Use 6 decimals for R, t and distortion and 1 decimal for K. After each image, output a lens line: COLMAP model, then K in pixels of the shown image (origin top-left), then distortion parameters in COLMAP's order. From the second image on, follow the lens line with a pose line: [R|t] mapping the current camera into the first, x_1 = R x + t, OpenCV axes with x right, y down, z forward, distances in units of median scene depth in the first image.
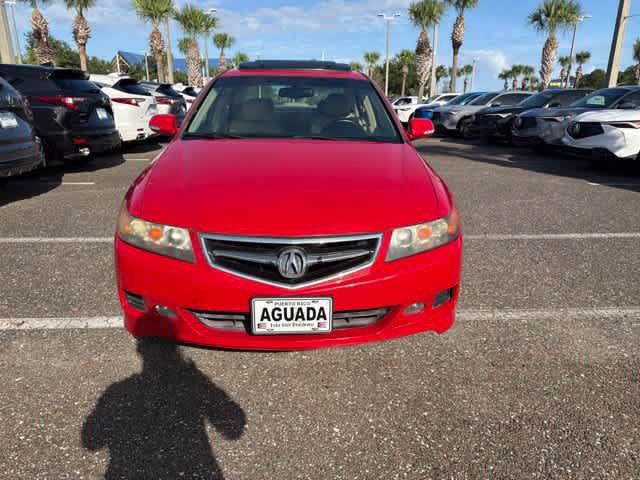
lens RADIAL K [[451.7, 0, 324.5], [0, 451.7, 241.2], [0, 0, 1]] dist [0.008307, -0.014138]
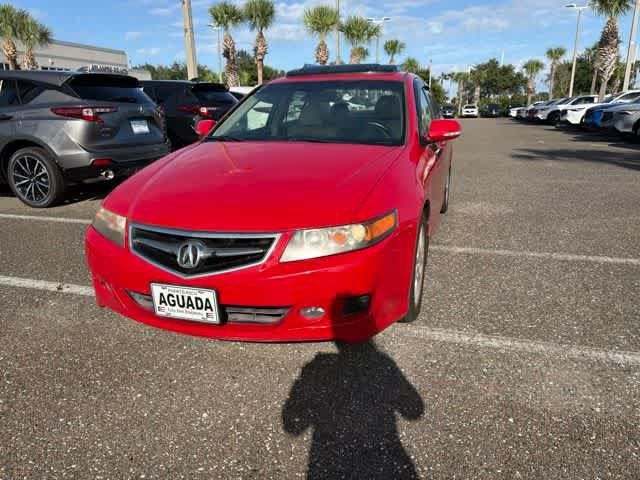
lens RADIAL K [[451.7, 0, 324.5], [0, 451.7, 241.2], [0, 0, 1]] dist [0.008307, -0.014138]
pose [[0.933397, 0.075521, -0.350810, 0.287971], [-0.079086, 0.996859, 0.004177, -0.006285], [0.350023, 0.023845, 0.936437, 0.049684]]
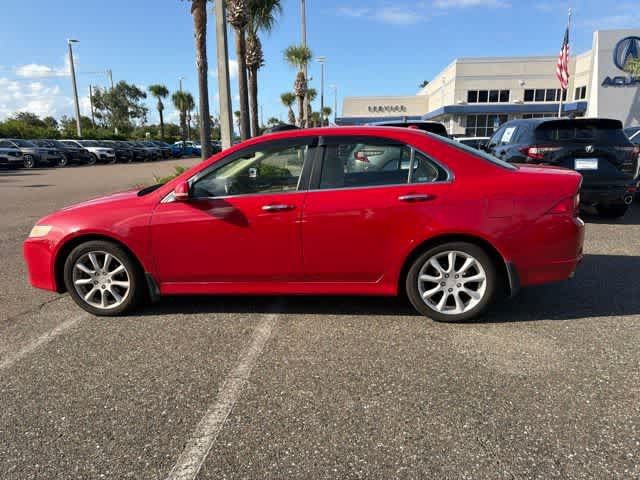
lens RADIAL K [[455.7, 0, 320.0], [0, 455.7, 240.0], [0, 0, 1]] dist [0.008714, -0.000037]
pose [[-0.164996, 0.197782, -0.966260, 1.039696], [-0.279249, 0.930232, 0.238092, -0.421637], [0.945937, 0.309111, -0.098254, 1.279959]]
